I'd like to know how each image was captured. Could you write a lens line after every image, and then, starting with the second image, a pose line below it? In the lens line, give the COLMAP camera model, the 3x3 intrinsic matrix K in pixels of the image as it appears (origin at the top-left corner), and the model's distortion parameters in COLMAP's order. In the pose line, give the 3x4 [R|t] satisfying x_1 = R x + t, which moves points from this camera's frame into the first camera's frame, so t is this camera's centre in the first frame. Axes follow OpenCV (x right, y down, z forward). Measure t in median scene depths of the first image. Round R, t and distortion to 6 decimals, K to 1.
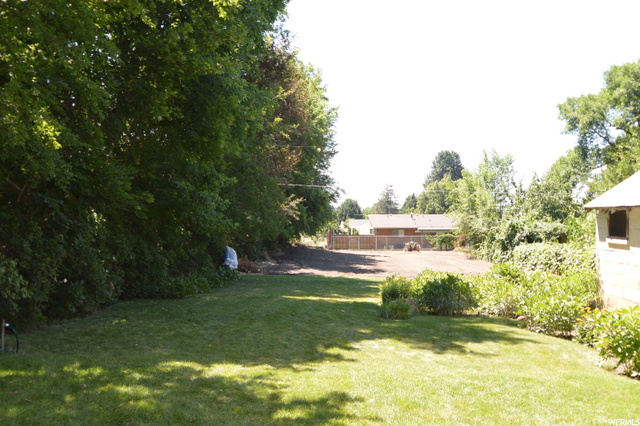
lens RADIAL K [[669.1, 0, 320.8], [0, 669.1, 214.3], [0, 0, 1]] dist [-0.063863, 0.000000]
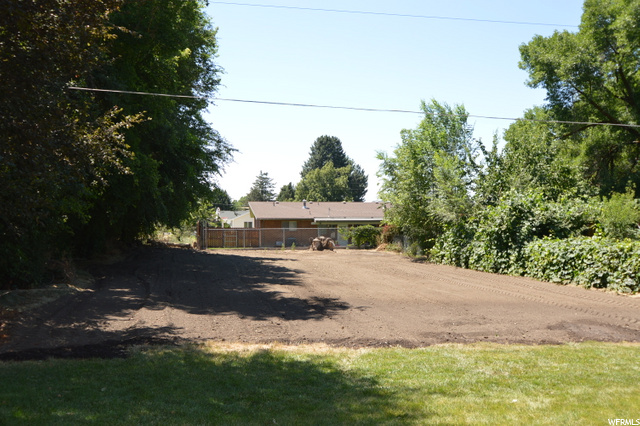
lens RADIAL K [[669.1, 0, 317.8], [0, 669.1, 214.5], [0, 0, 1]] dist [-0.063863, 0.000000]
pose [[0.980588, -0.000494, 0.196080, -0.002713], [-0.000947, 0.999973, 0.007253, 0.013259], [-0.196079, -0.007297, 0.980561, 0.322355]]
